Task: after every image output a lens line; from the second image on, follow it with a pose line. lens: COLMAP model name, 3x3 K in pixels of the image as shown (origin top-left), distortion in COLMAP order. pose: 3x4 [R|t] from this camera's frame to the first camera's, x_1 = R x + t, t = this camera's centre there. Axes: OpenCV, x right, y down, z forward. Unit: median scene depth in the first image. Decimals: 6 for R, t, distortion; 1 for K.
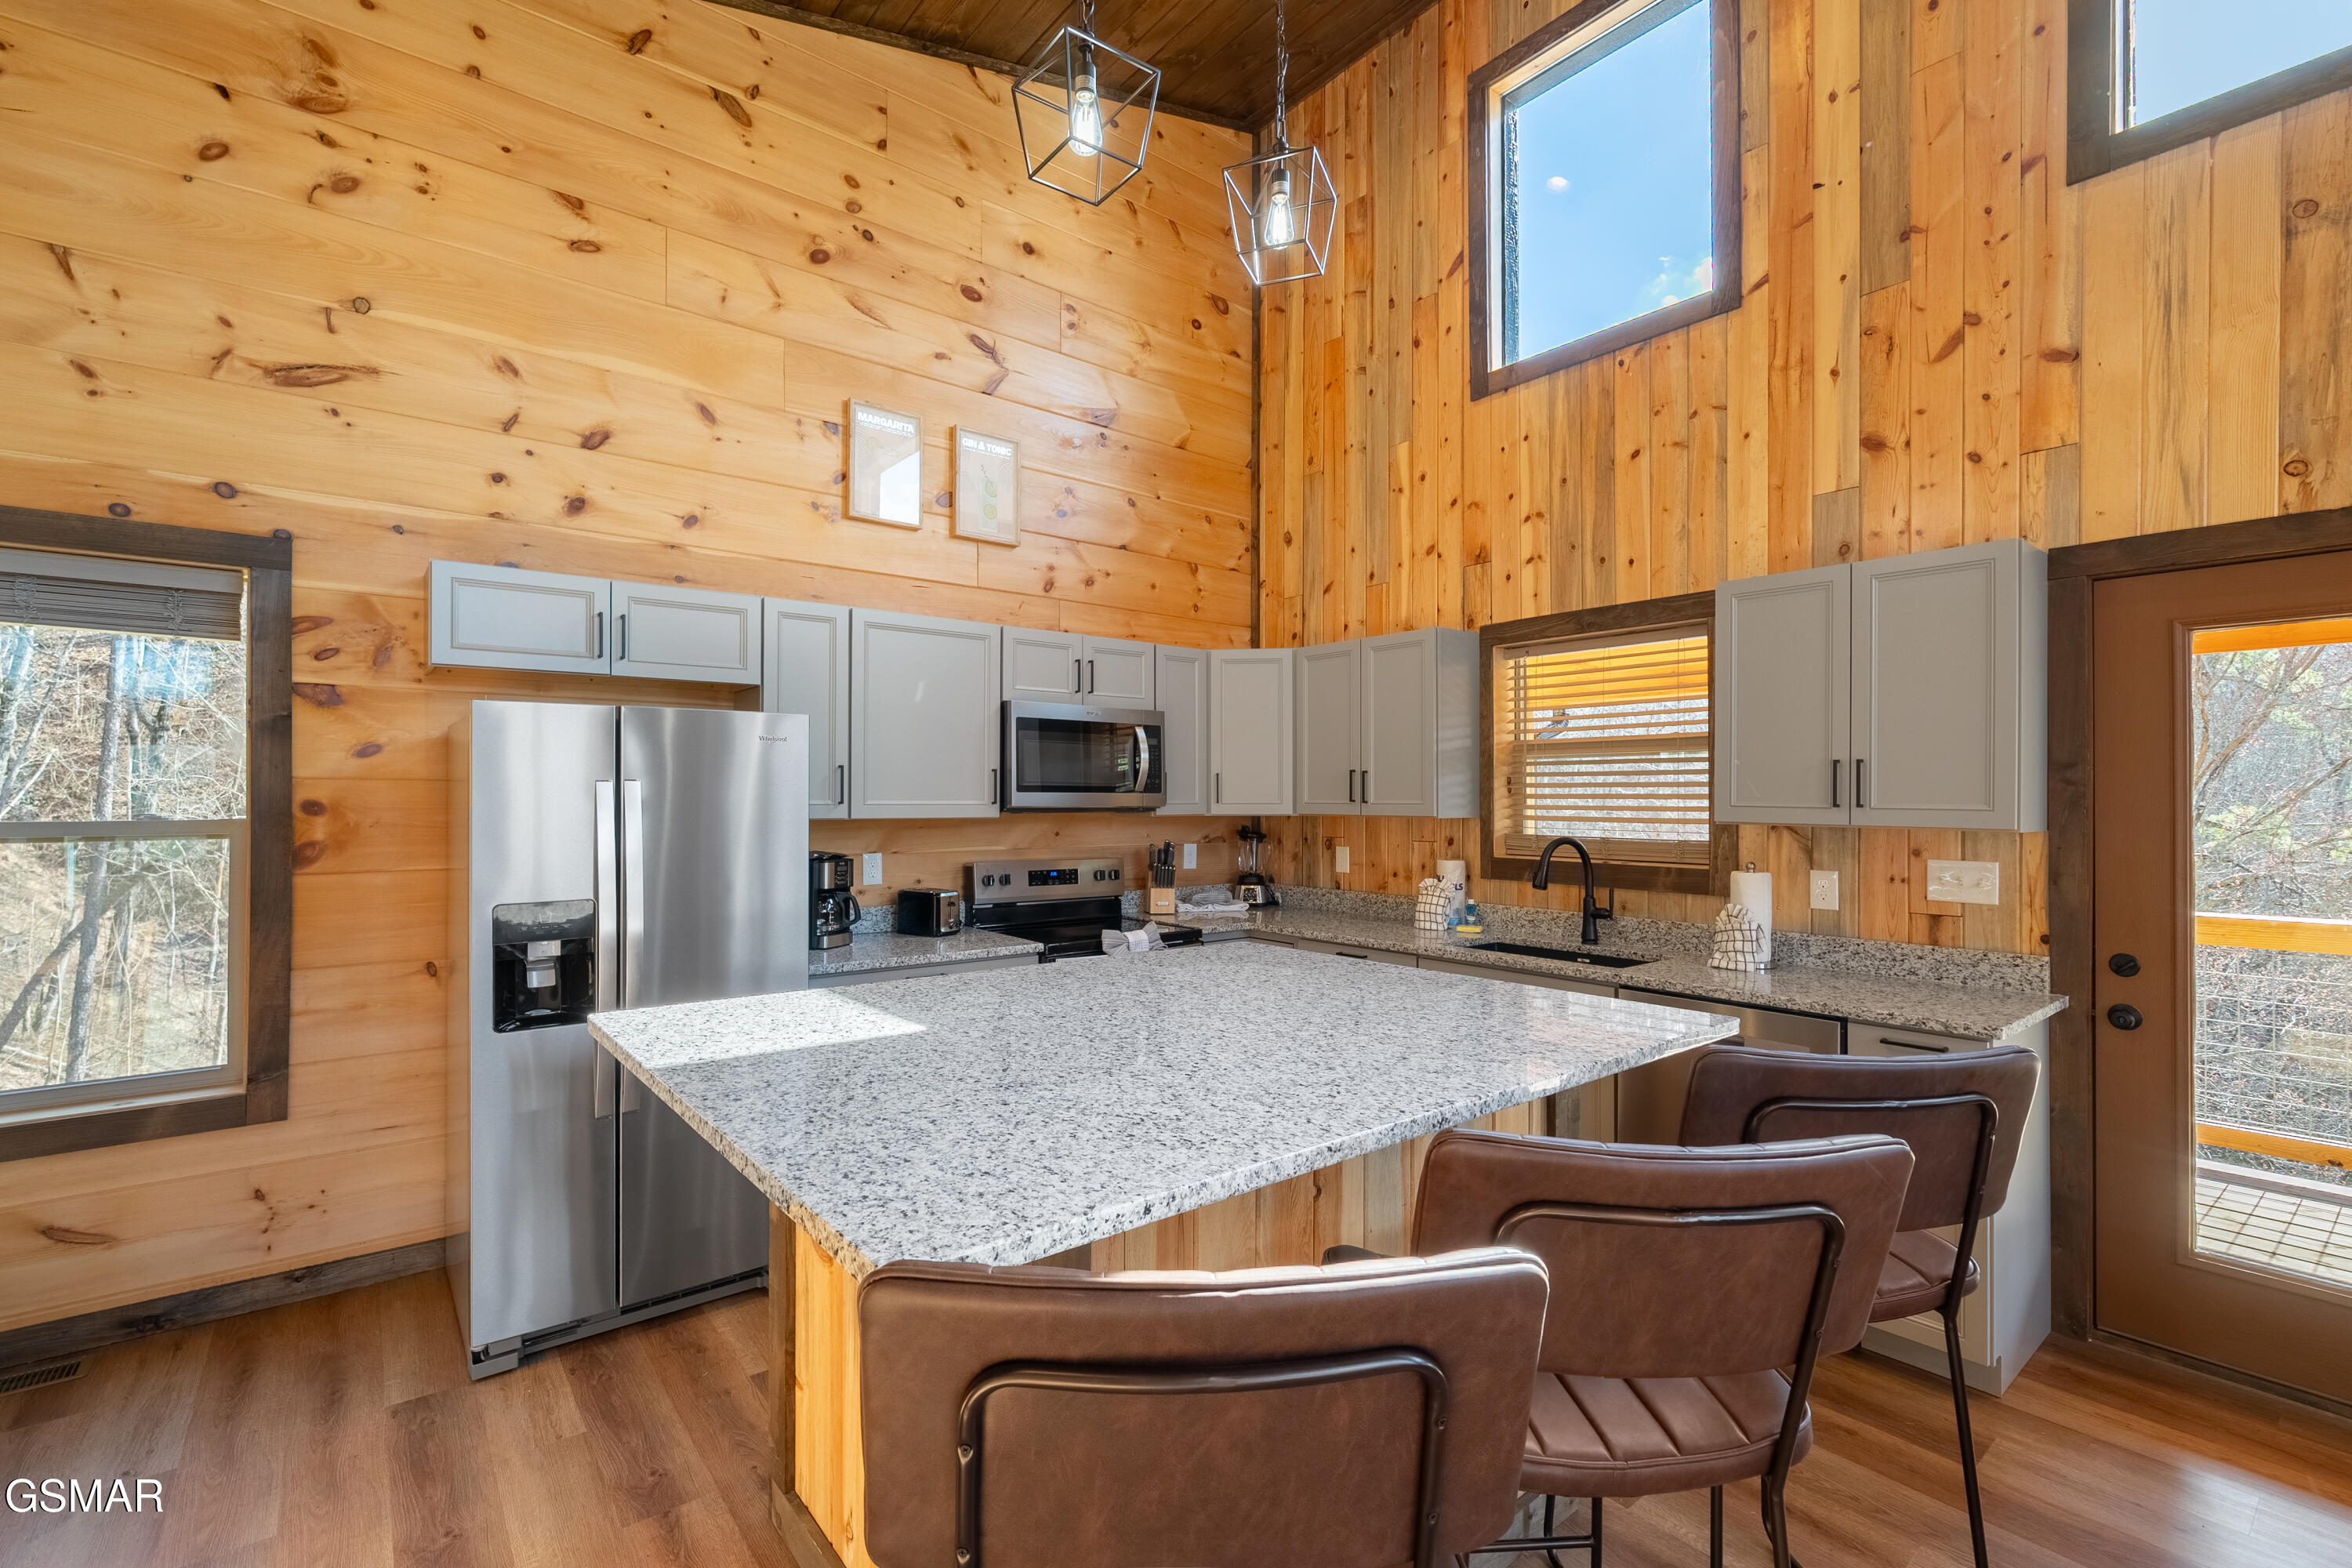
lens RADIAL K [[1030.6, 0, 1161.4], [0, 1030.6, 788.5], [0, 0, 1]] dist [-0.002319, -0.000858]
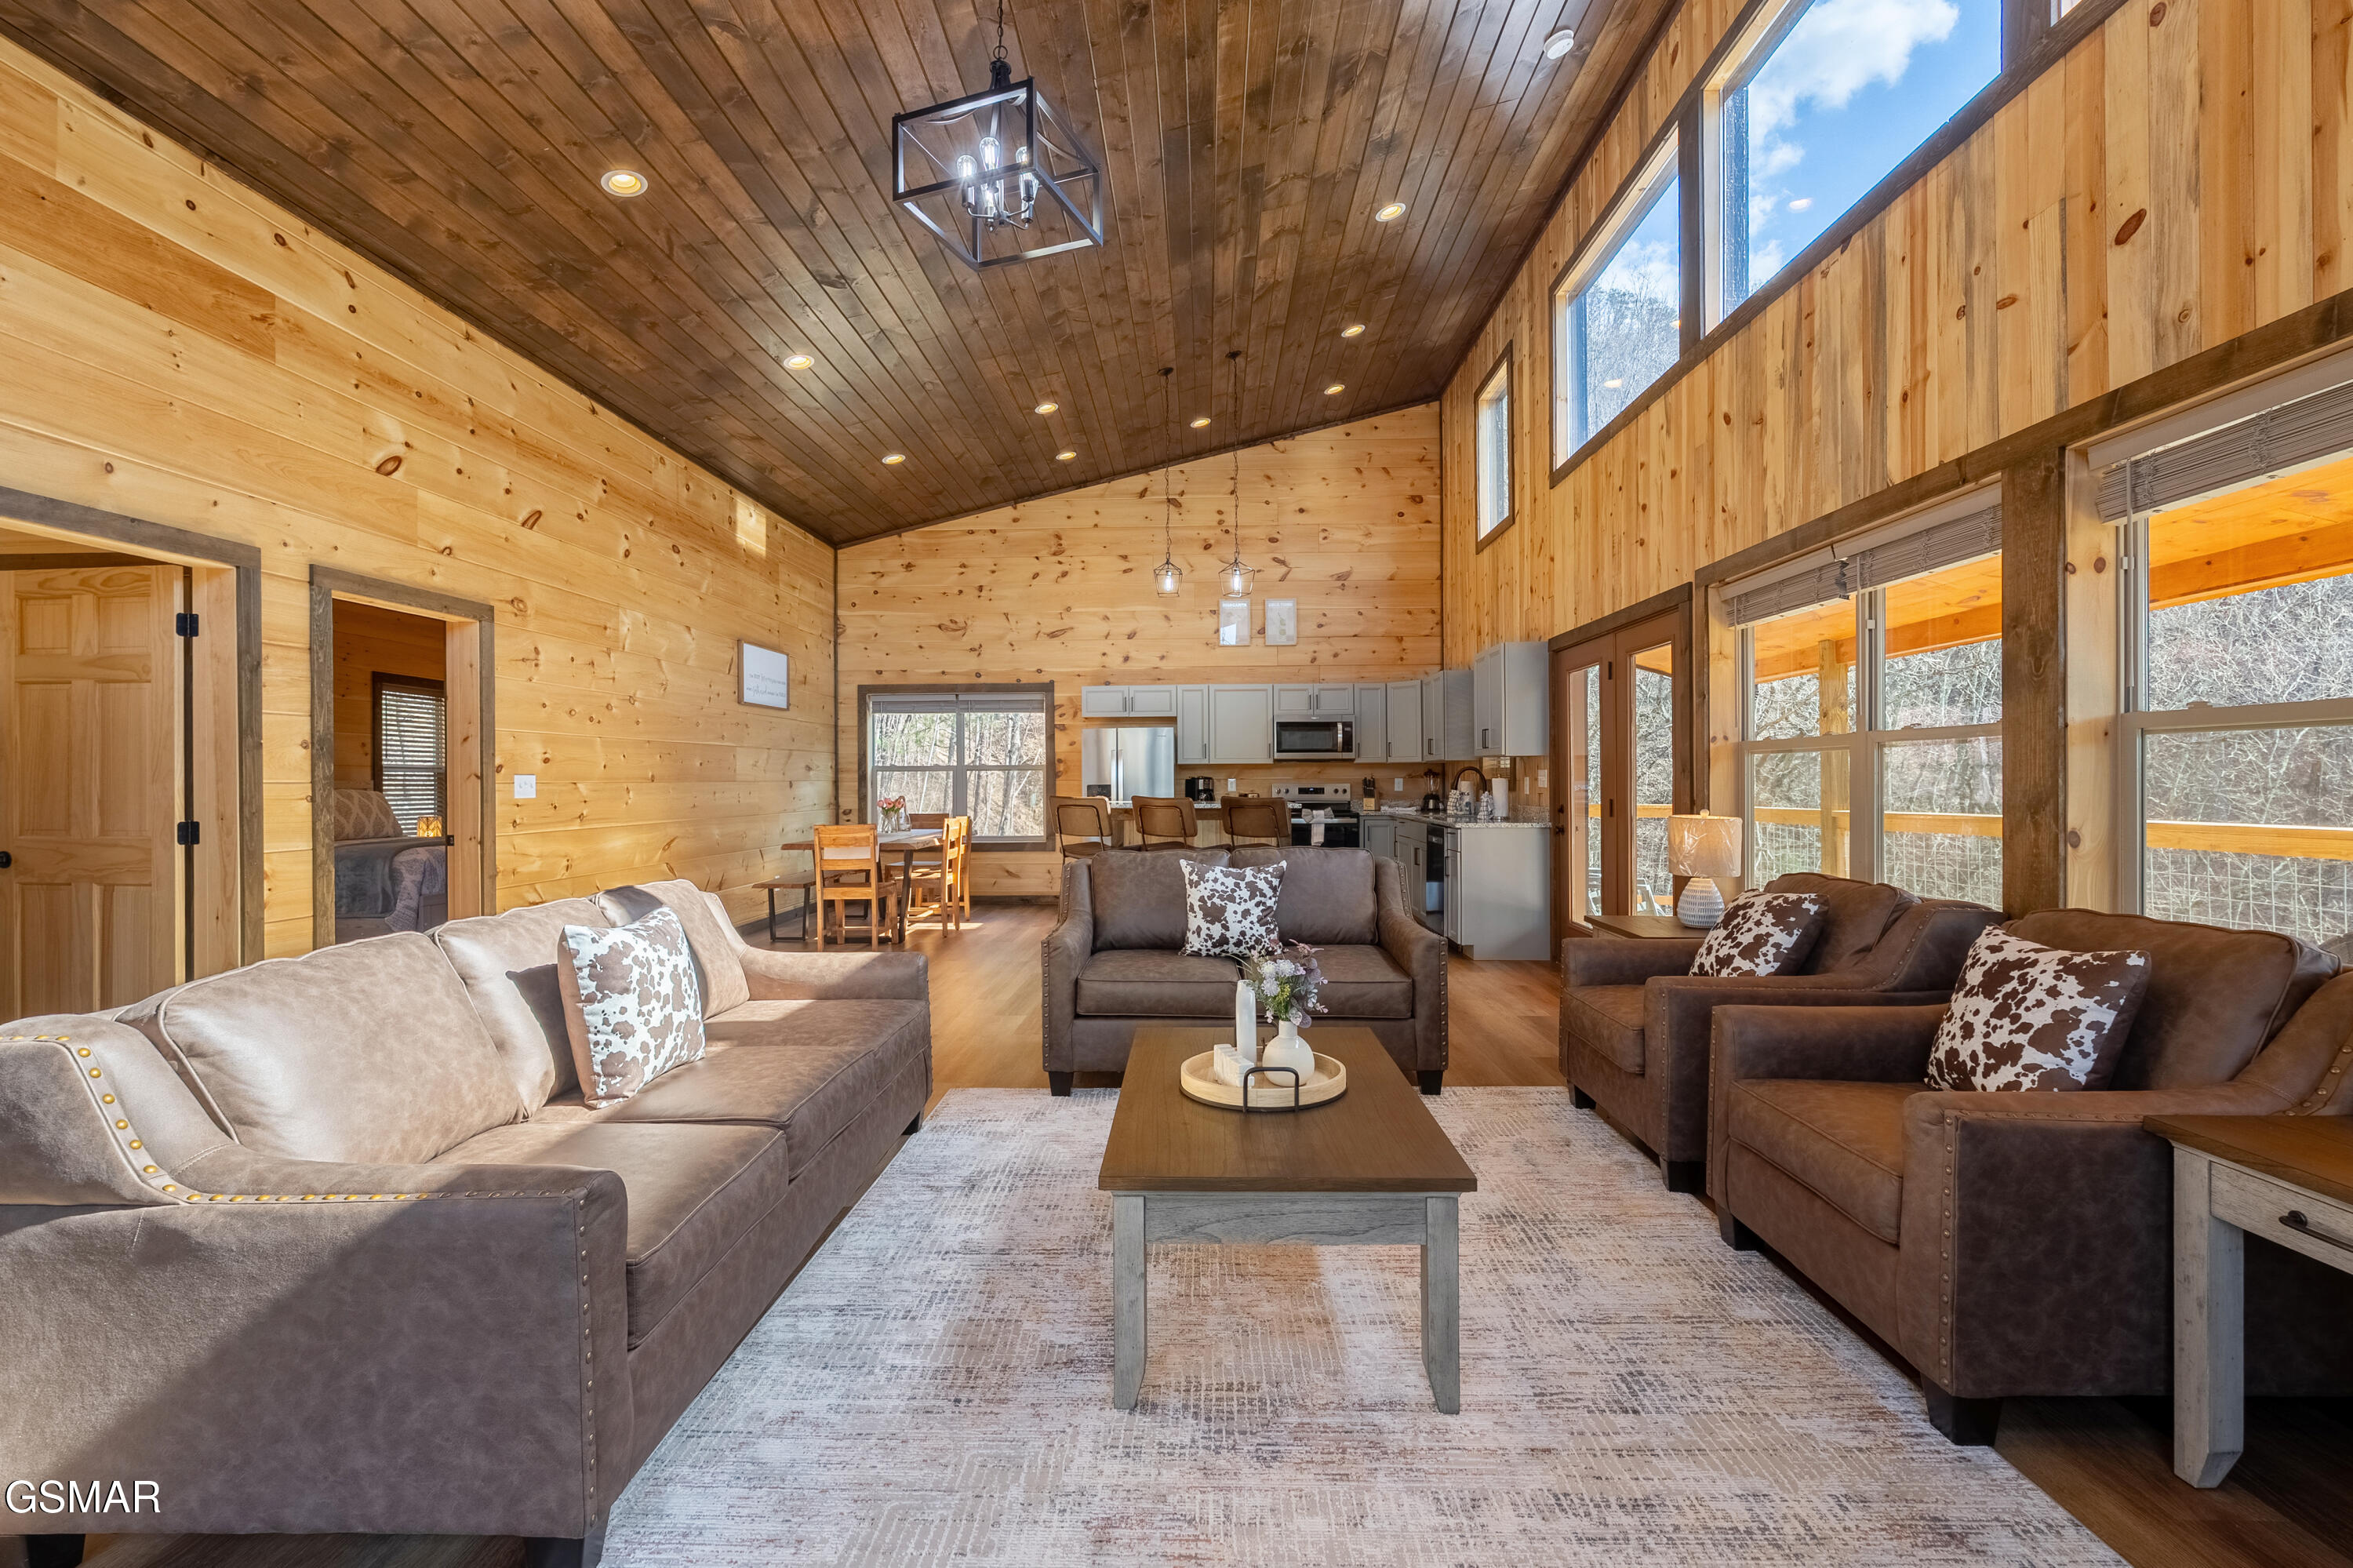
lens RADIAL K [[1031.1, 0, 1166.7], [0, 1031.1, 780.0], [0, 0, 1]] dist [-0.002319, -0.000858]
pose [[0.760205, -0.007774, -0.649637, 1.326586], [0.013717, 0.999898, 0.004086, 0.059194], [0.649538, -0.012018, 0.760234, -1.090582]]
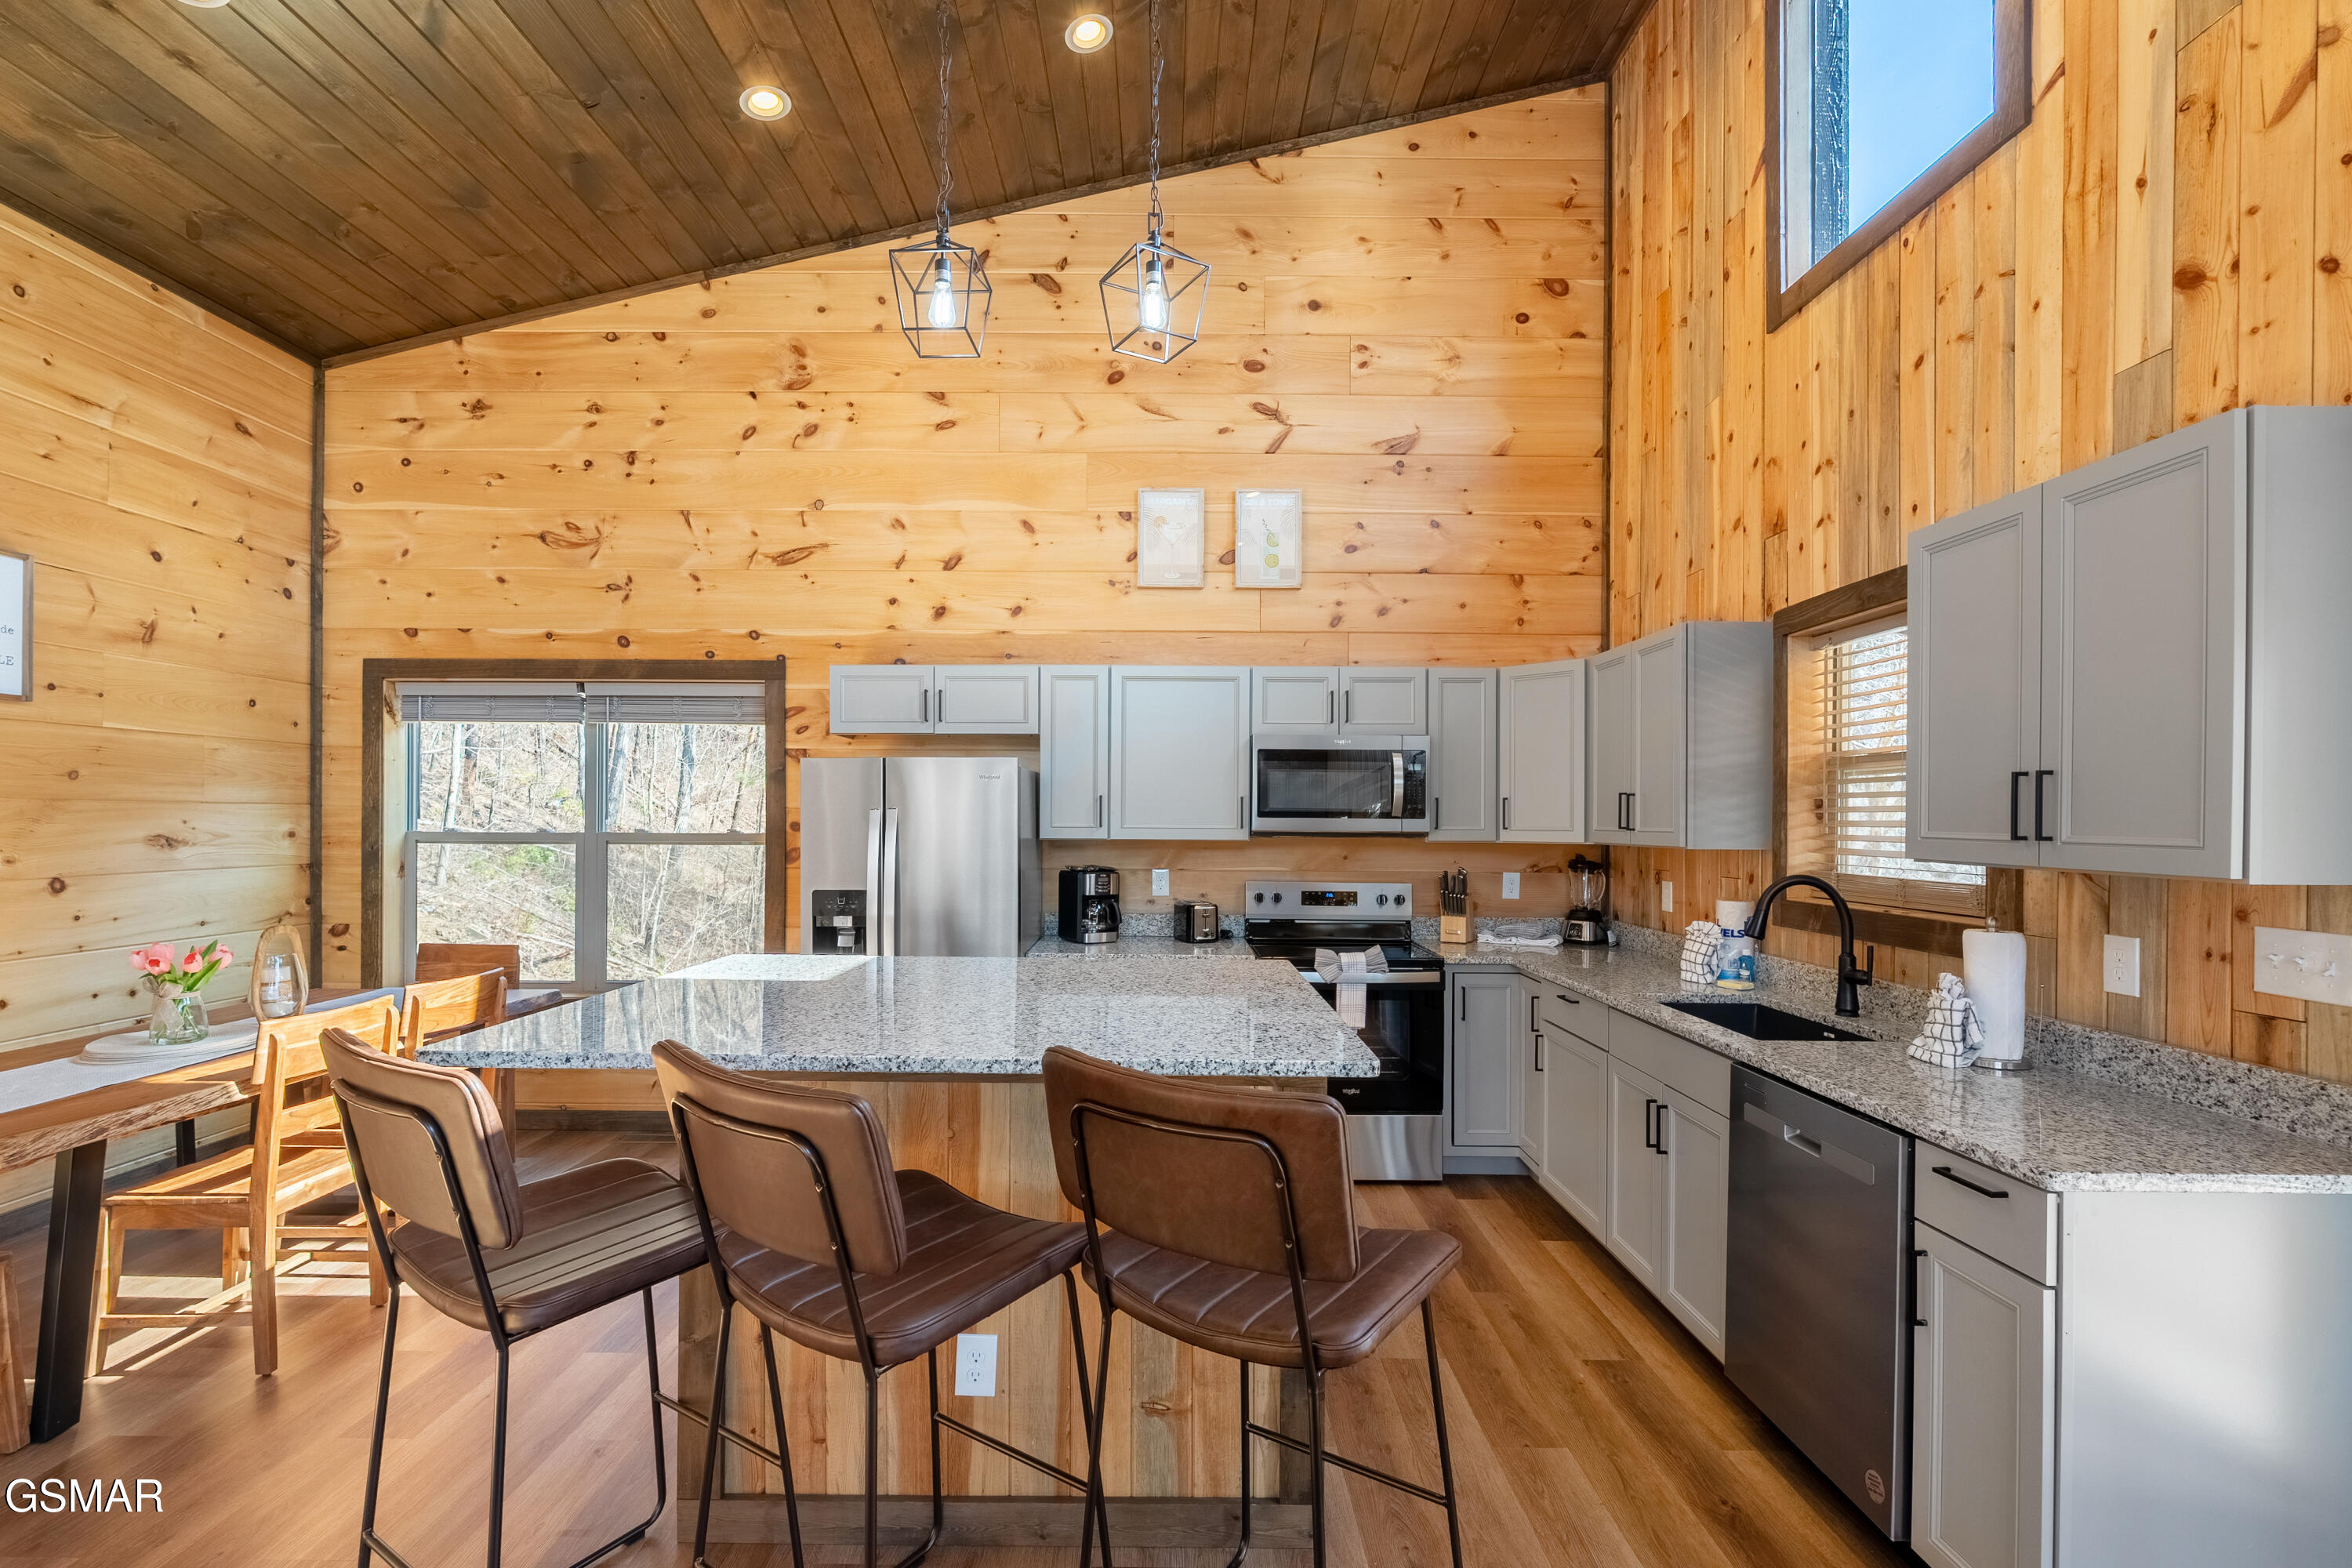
lens RADIAL K [[1030.6, 0, 1166.6], [0, 1030.6, 821.9], [0, 0, 1]] dist [-0.002319, -0.000858]
pose [[0.783035, 0.004248, -0.621963, 0.499193], [0.001687, 0.999959, 0.008953, -0.001352], [0.621975, -0.008059, 0.782995, 0.081398]]
